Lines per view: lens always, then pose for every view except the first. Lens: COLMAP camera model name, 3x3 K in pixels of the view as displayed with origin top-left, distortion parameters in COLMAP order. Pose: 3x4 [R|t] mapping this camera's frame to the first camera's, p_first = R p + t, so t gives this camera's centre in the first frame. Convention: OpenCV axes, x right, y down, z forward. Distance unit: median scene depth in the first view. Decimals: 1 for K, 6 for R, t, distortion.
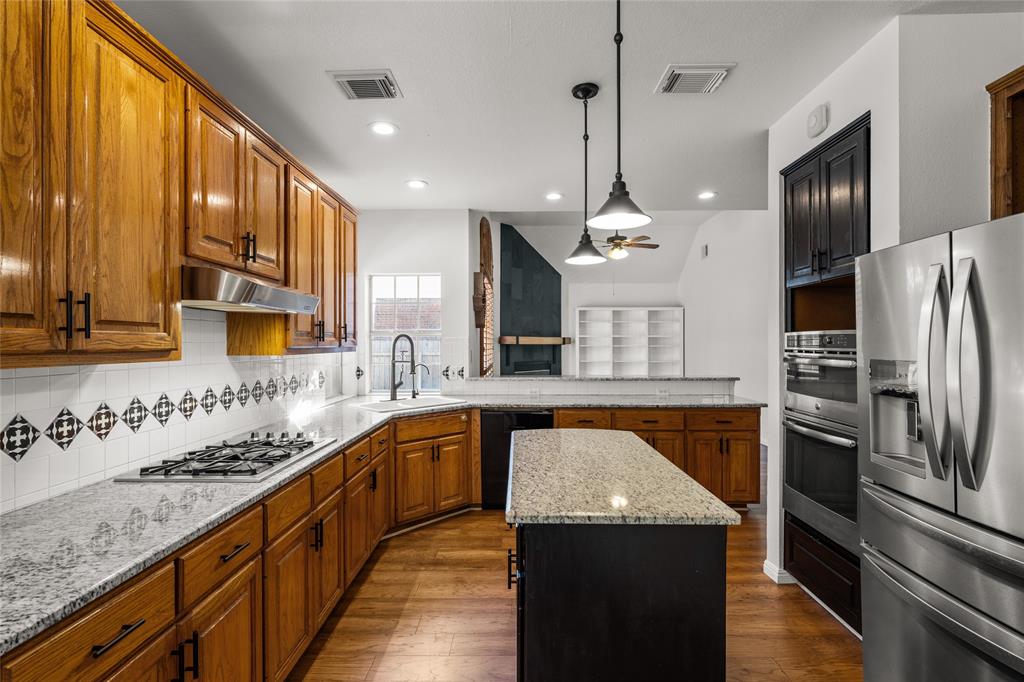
lens RADIAL K [[481.9, 0, 511.8], [0, 481.9, 341.0], [0, 0, 1]] dist [-0.001318, -0.000030]
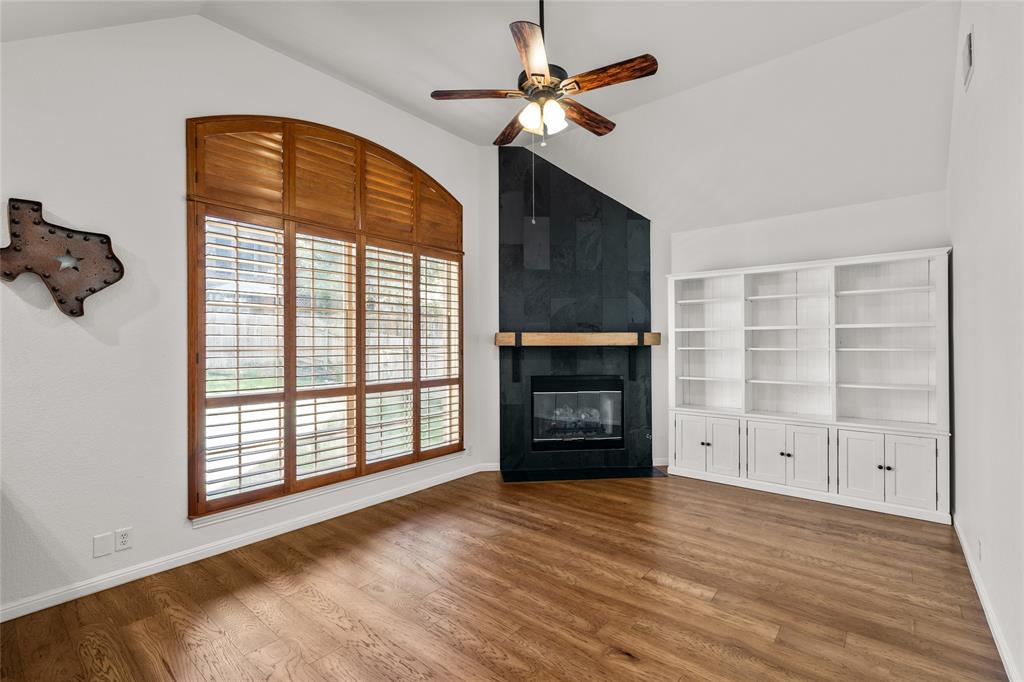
lens RADIAL K [[466.9, 0, 508.2], [0, 466.9, 343.8], [0, 0, 1]] dist [-0.008485, 0.001898]
pose [[0.773932, -0.002096, -0.633265, 0.327344], [0.006971, 0.999962, 0.005209, 0.000995], [0.633230, -0.008446, 0.773918, 0.501037]]
